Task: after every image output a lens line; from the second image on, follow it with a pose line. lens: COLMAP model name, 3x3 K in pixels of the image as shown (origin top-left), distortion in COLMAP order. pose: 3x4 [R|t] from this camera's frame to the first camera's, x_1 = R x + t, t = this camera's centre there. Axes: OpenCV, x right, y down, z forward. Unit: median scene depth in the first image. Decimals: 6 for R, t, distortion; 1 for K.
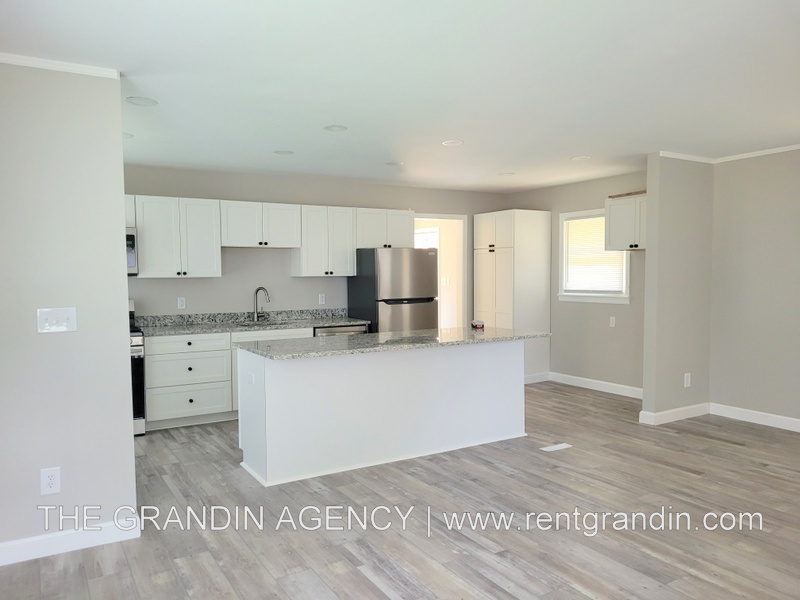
lens RADIAL K [[610.4, 0, 399.0], [0, 610.4, 300.5], [0, 0, 1]] dist [0.024123, -0.008026]
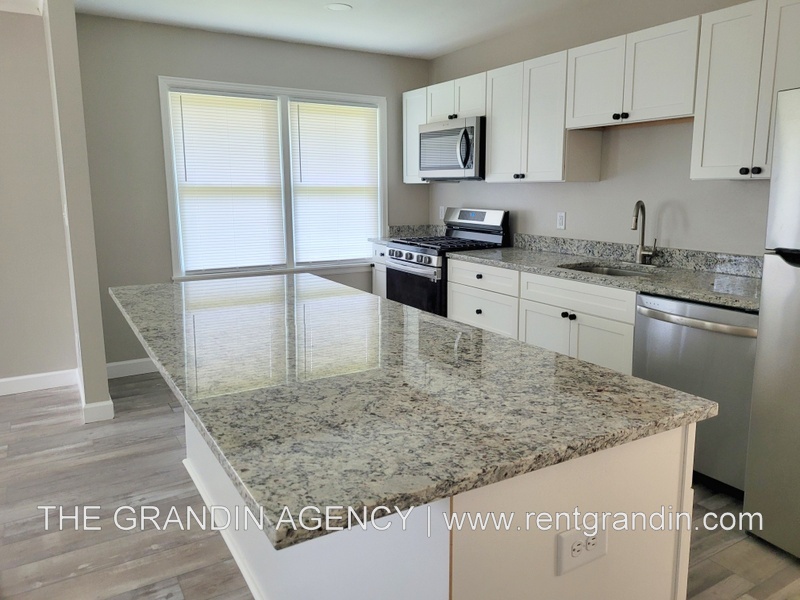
lens RADIAL K [[610.4, 0, 407.5], [0, 610.4, 281.9], [0, 0, 1]] dist [0.024123, -0.008026]
pose [[0.003109, 0.161940, -0.986796, 0.315951], [-0.041428, 0.985974, 0.161675, -0.030518], [0.999137, 0.040379, 0.009774, 0.812650]]
